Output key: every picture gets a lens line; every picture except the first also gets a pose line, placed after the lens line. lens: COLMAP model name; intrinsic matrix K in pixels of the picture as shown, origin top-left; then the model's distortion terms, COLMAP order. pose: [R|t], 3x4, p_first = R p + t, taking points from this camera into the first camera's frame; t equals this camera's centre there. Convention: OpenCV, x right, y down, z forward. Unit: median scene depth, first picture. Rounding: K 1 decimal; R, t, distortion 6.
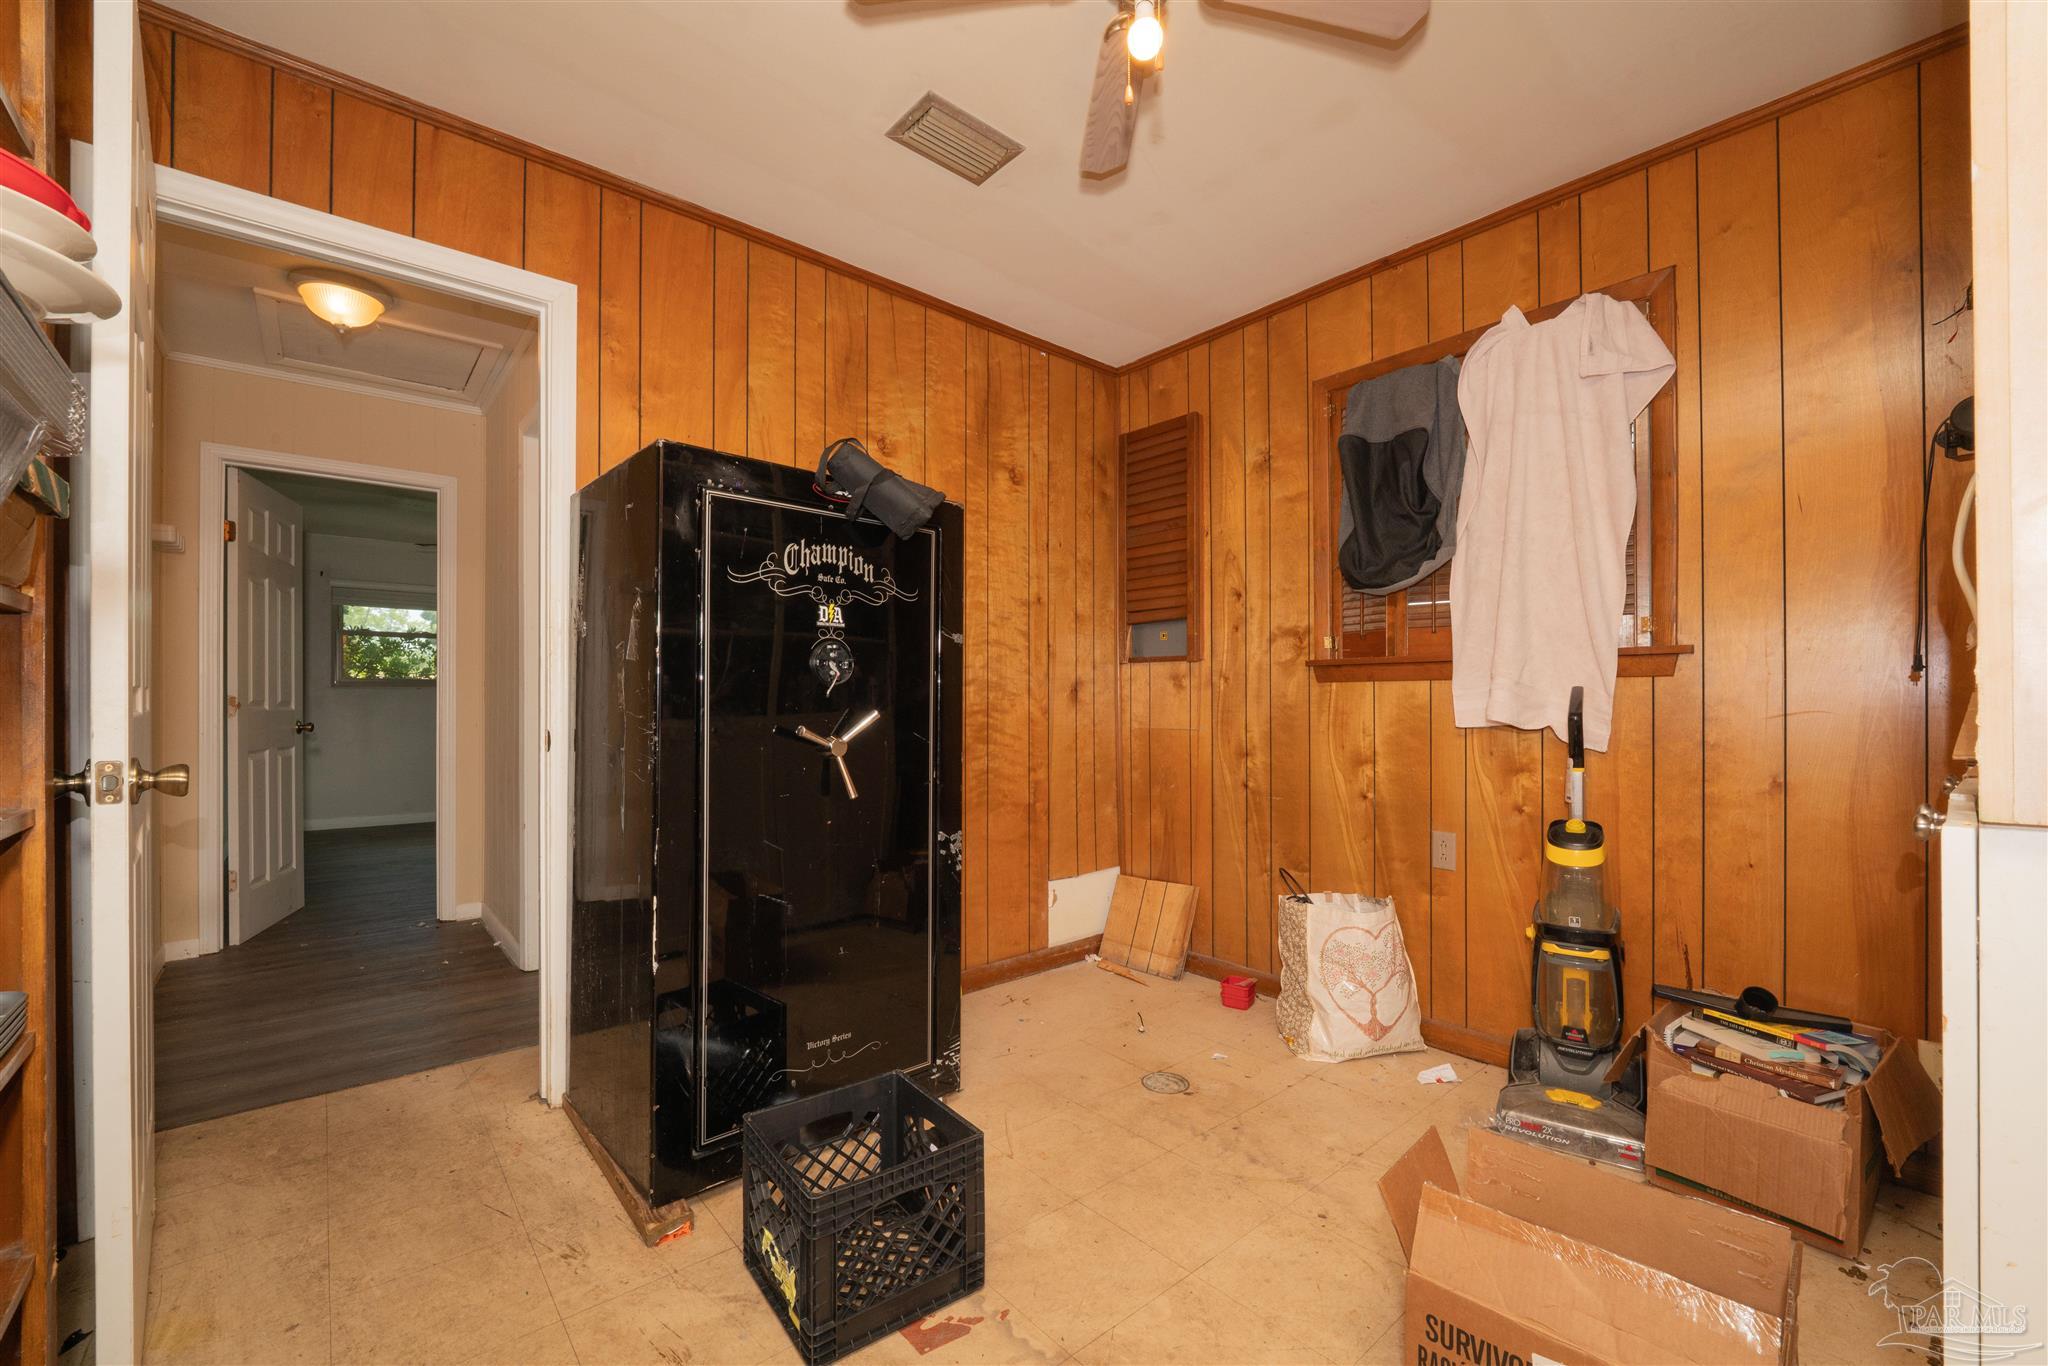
lens RADIAL K [[836.7, 0, 1027.3], [0, 836.7, 703.5], [0, 0, 1]] dist [-0.002726, -0.000431]
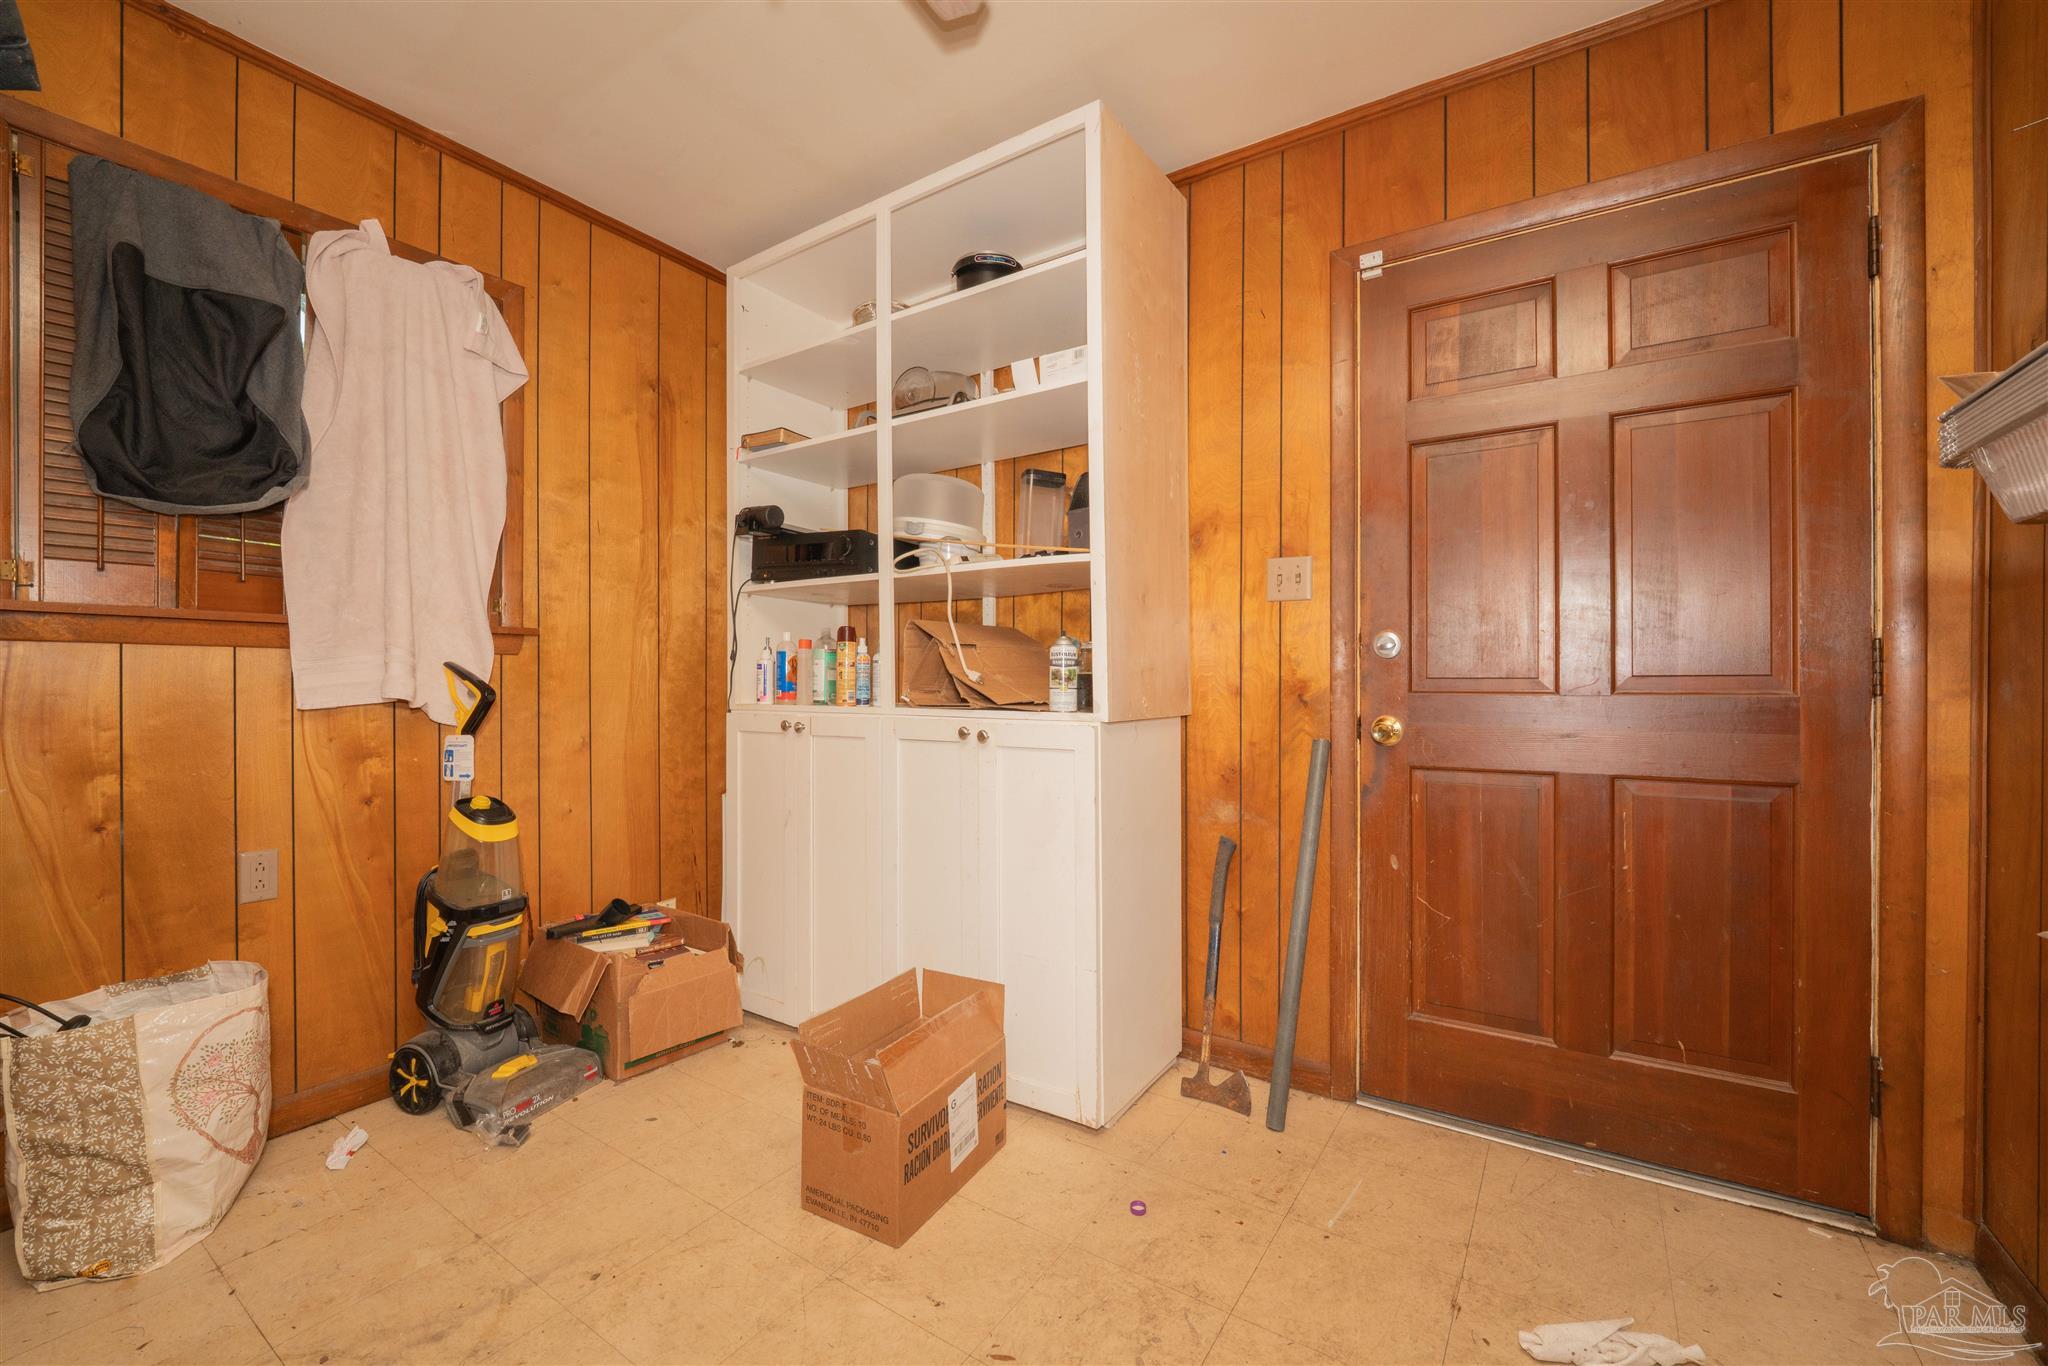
lens RADIAL K [[836.7, 0, 1022.6], [0, 836.7, 676.7], [0, 0, 1]] dist [-0.002726, -0.000431]
pose [[-0.258078, 0.002827, 0.966120, -0.441144], [-0.003025, 0.999988, -0.003735, -0.001208], [-0.966119, -0.003887, -0.258067, 0.594815]]
